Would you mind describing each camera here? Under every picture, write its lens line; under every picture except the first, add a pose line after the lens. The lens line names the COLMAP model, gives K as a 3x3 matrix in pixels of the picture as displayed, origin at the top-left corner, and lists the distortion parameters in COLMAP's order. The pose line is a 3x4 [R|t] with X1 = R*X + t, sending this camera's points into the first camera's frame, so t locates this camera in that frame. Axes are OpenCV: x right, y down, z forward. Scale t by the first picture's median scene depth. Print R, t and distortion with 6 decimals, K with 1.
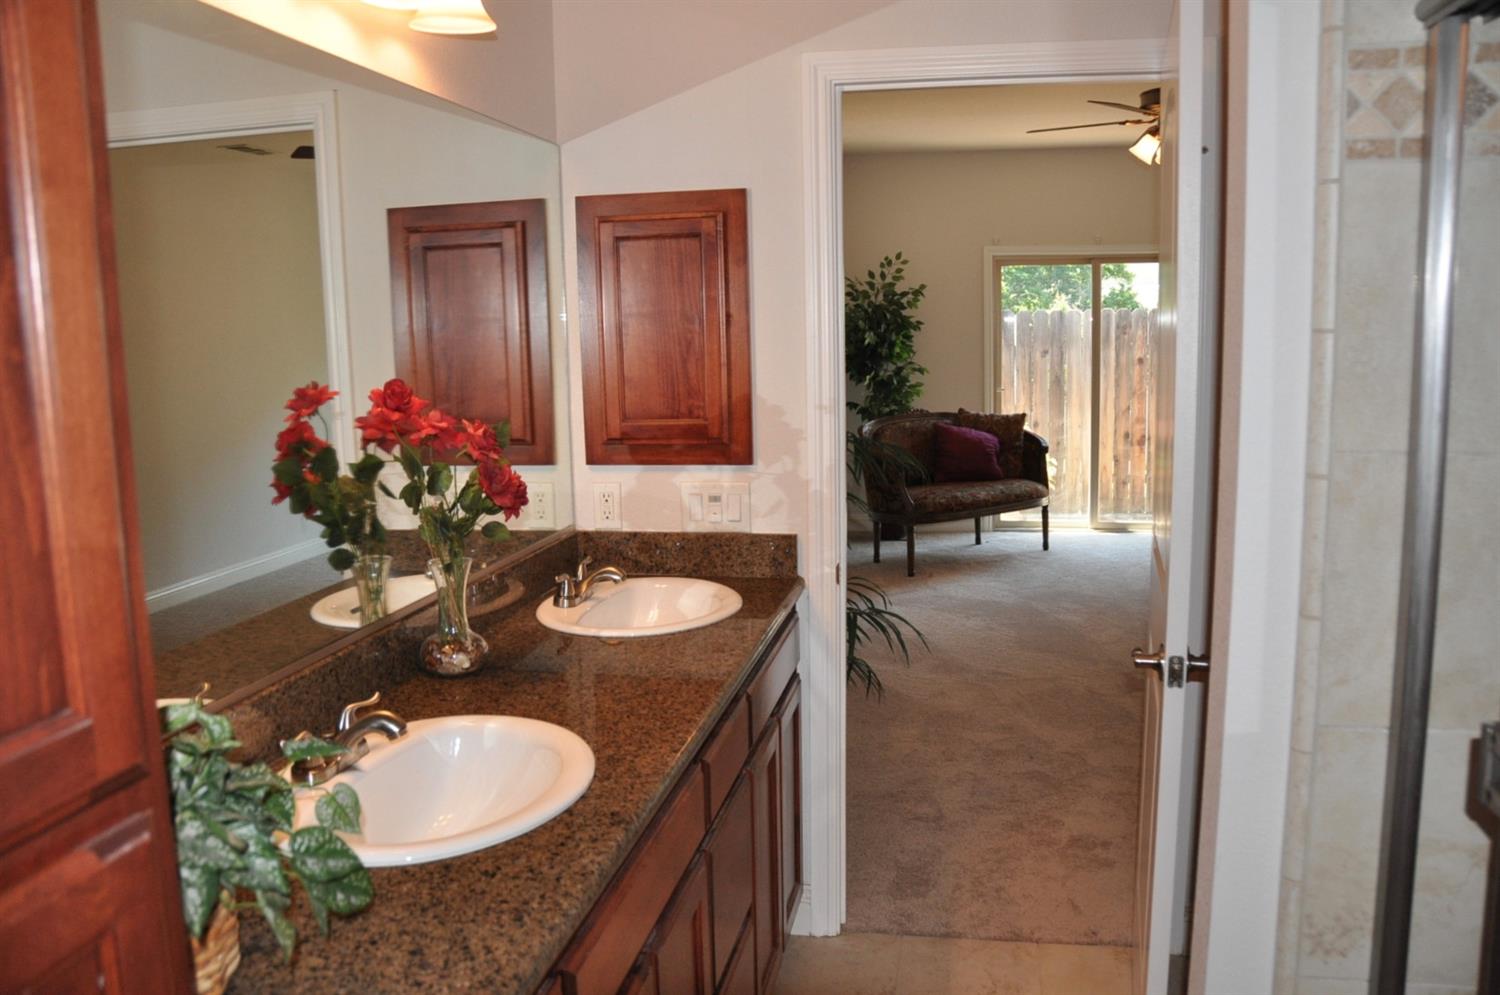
lens RADIAL K [[1152.1, 0, 747.0], [0, 1152.1, 499.8], [0, 0, 1]] dist [-0.163285, 0.114070]
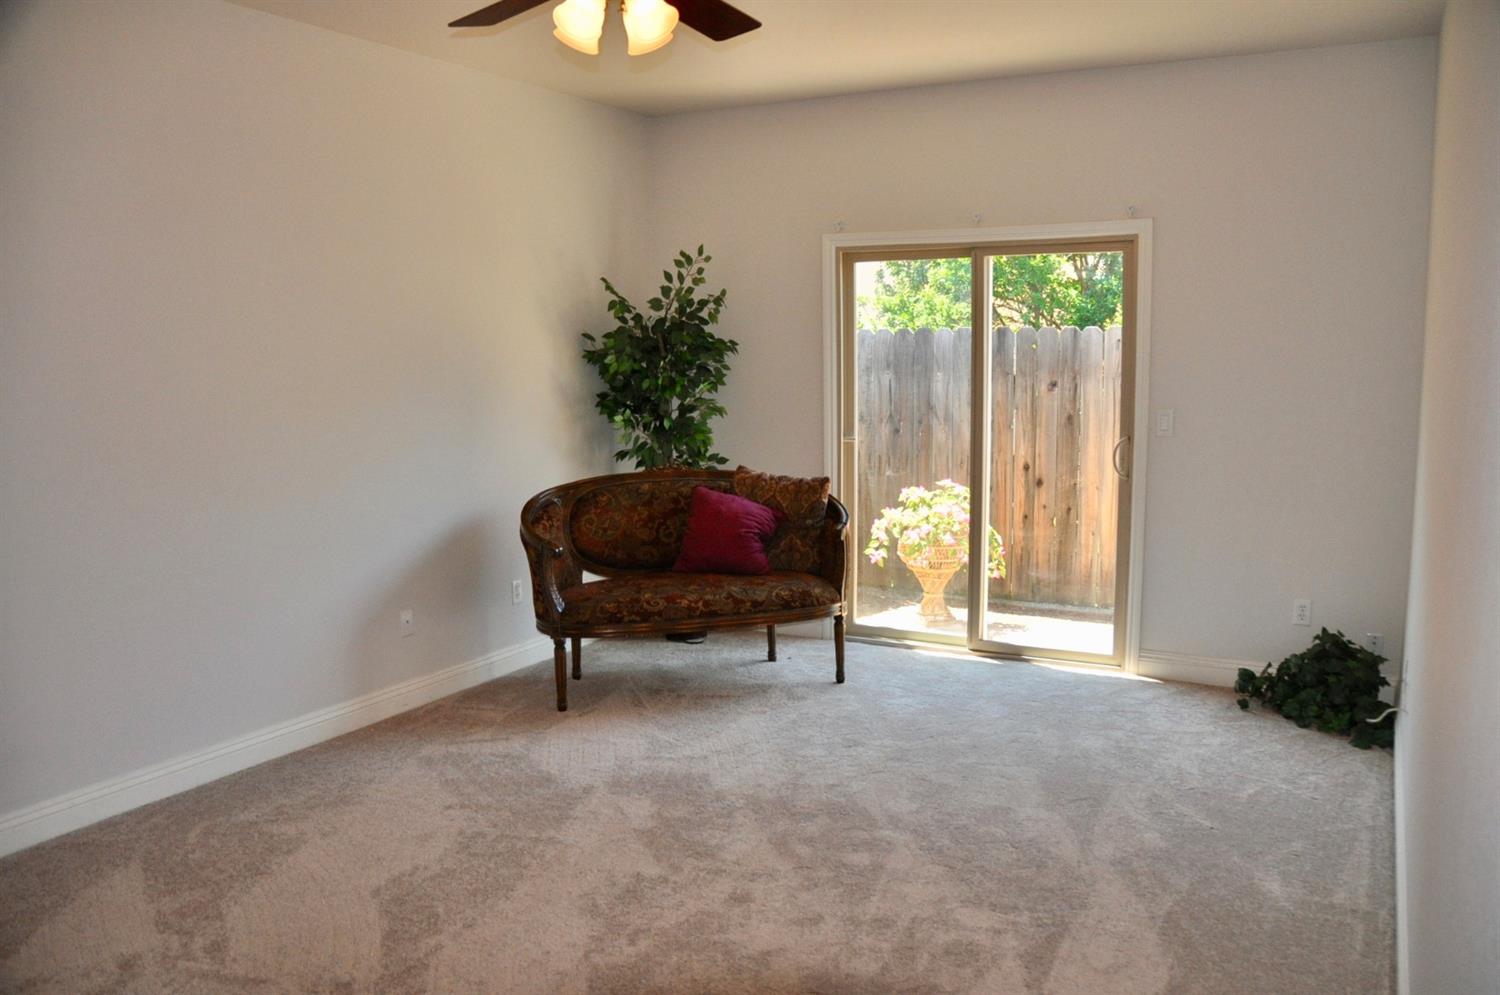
lens RADIAL K [[1152.1, 0, 753.5], [0, 1152.1, 497.3], [0, 0, 1]] dist [-0.163285, 0.114070]
pose [[0.955729, 0.051322, -0.289738, 0.382830], [-0.055495, 0.998440, -0.006201, -0.054728], [0.288968, 0.022006, 0.957086, 0.318885]]
